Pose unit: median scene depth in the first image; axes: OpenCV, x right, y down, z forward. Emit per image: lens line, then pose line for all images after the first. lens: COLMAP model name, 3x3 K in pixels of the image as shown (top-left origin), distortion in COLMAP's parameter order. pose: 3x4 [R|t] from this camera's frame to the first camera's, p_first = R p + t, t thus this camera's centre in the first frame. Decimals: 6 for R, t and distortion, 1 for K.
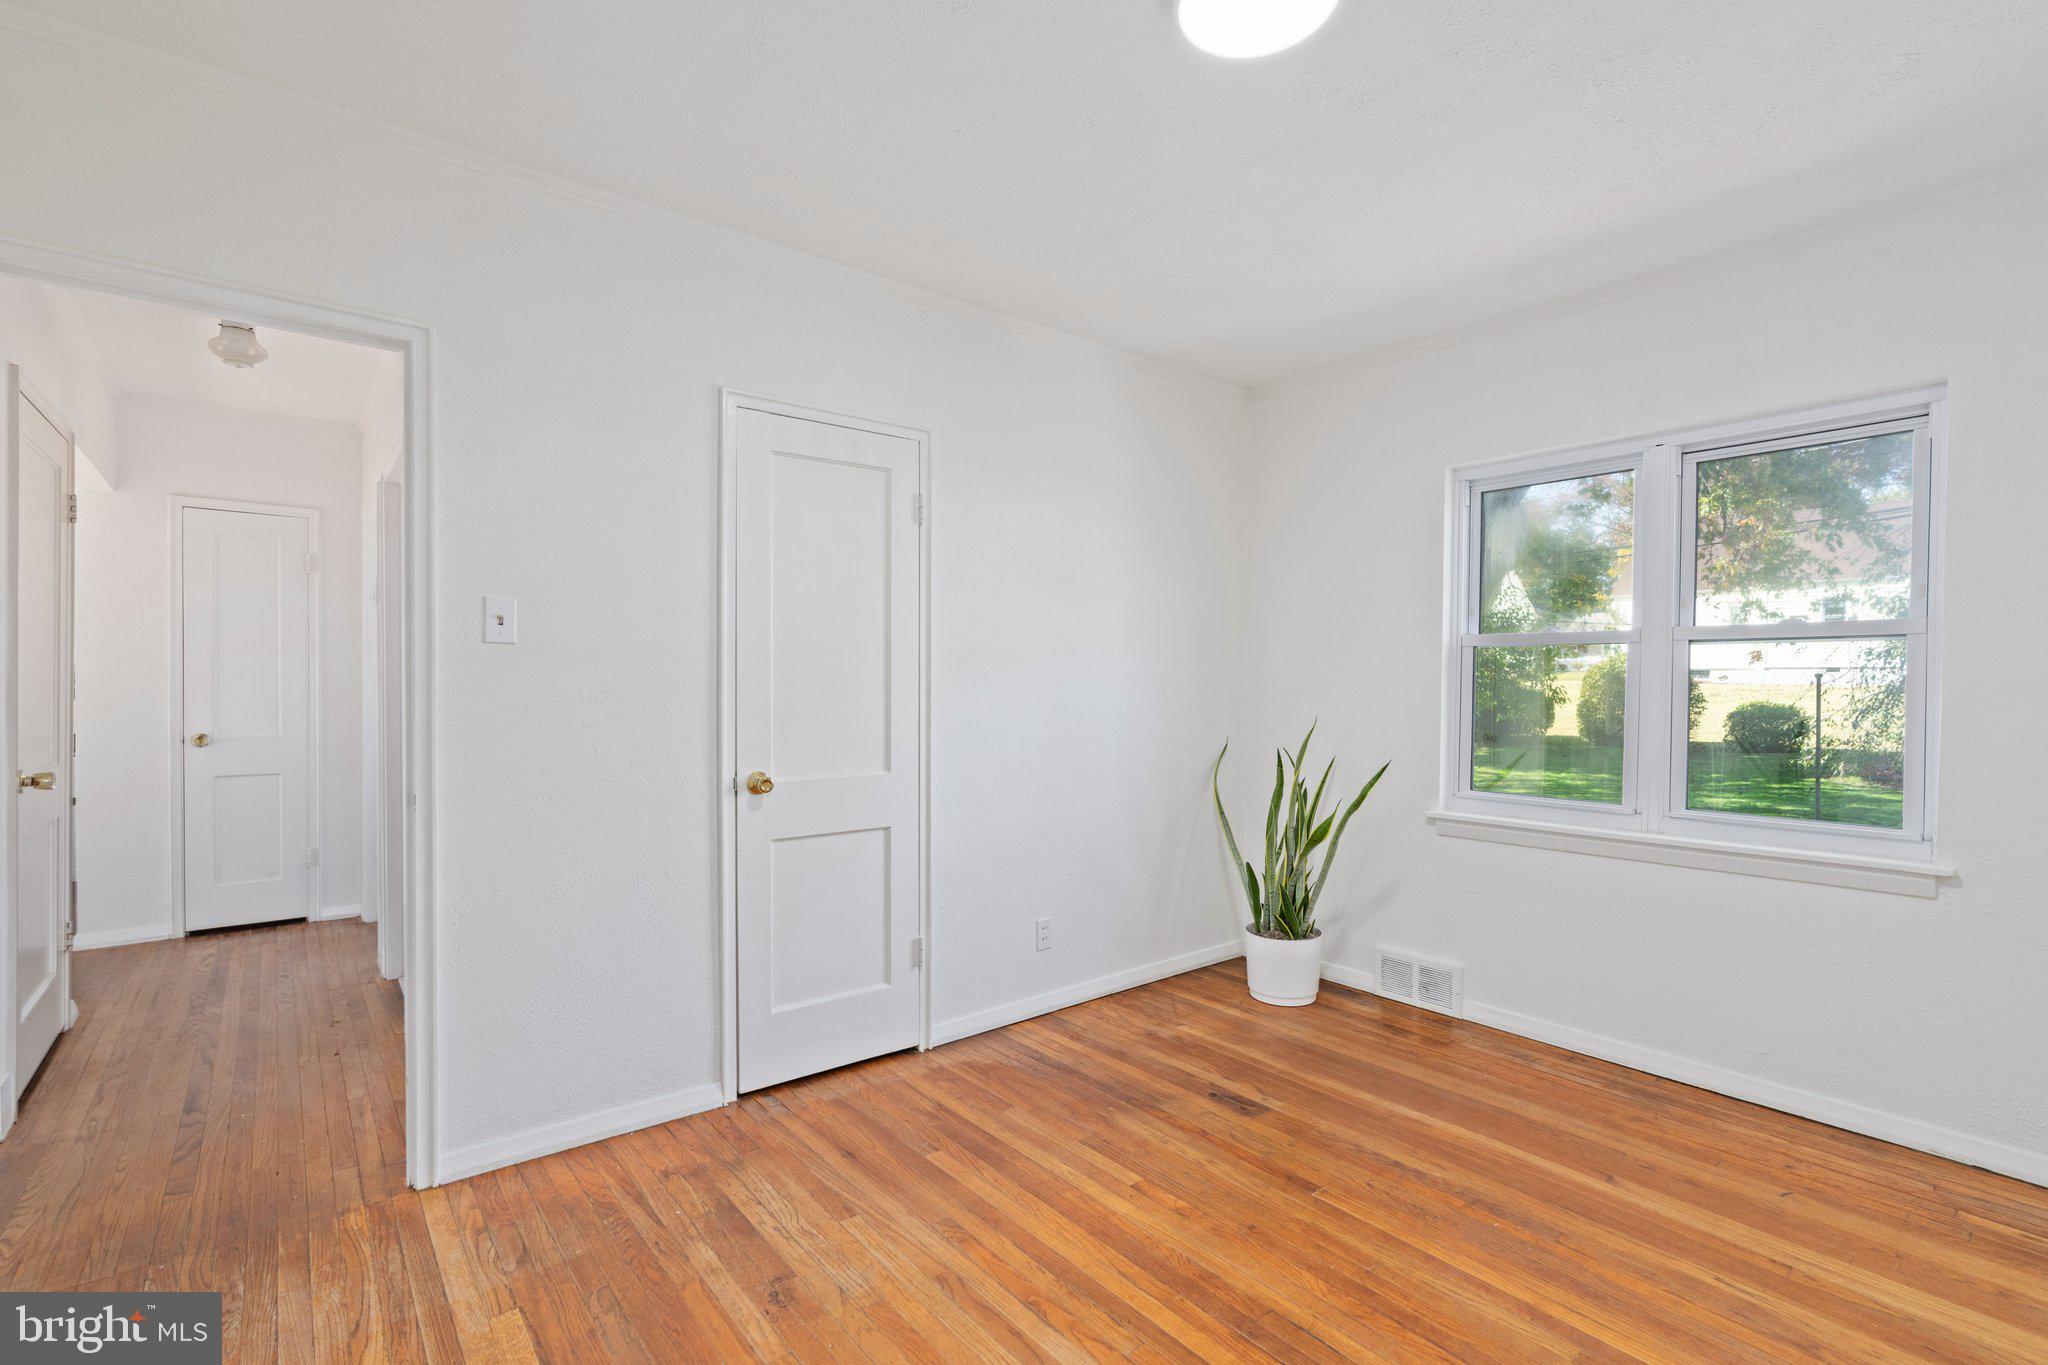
lens RADIAL K [[933.8, 0, 1016.9], [0, 933.8, 658.9], [0, 0, 1]] dist [-0.012607, 0.010504]
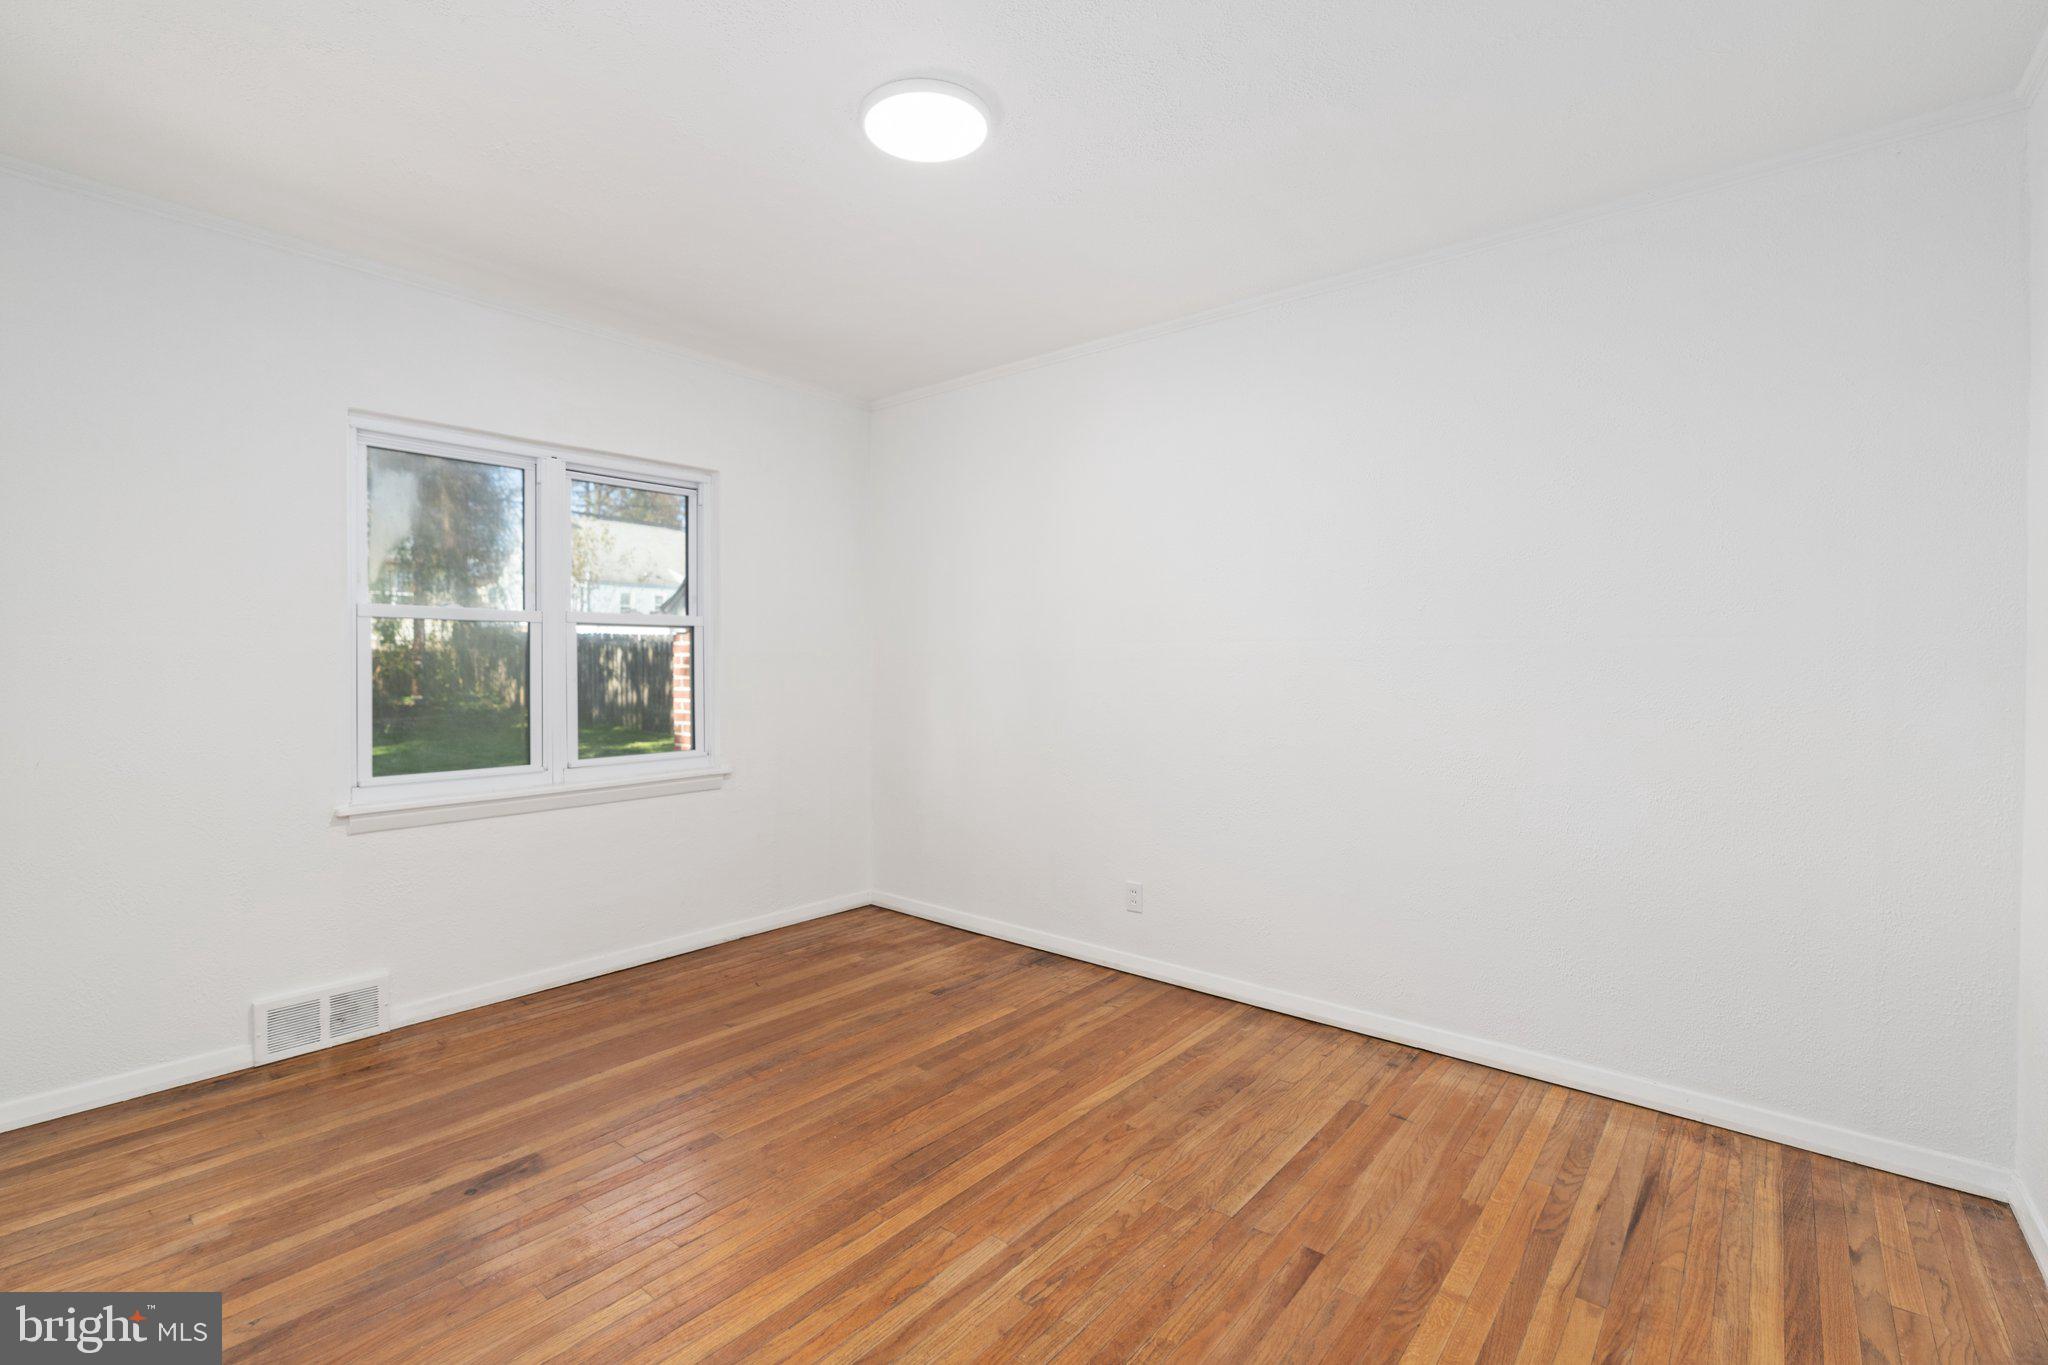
lens RADIAL K [[933.8, 0, 1016.9], [0, 933.8, 658.9], [0, 0, 1]] dist [-0.012607, 0.010504]
pose [[-0.204108, -0.004717, 0.978937, -0.657878], [-0.029005, 0.999578, -0.001231, 0.012477], [-0.978518, -0.028646, -0.204159, 0.747251]]
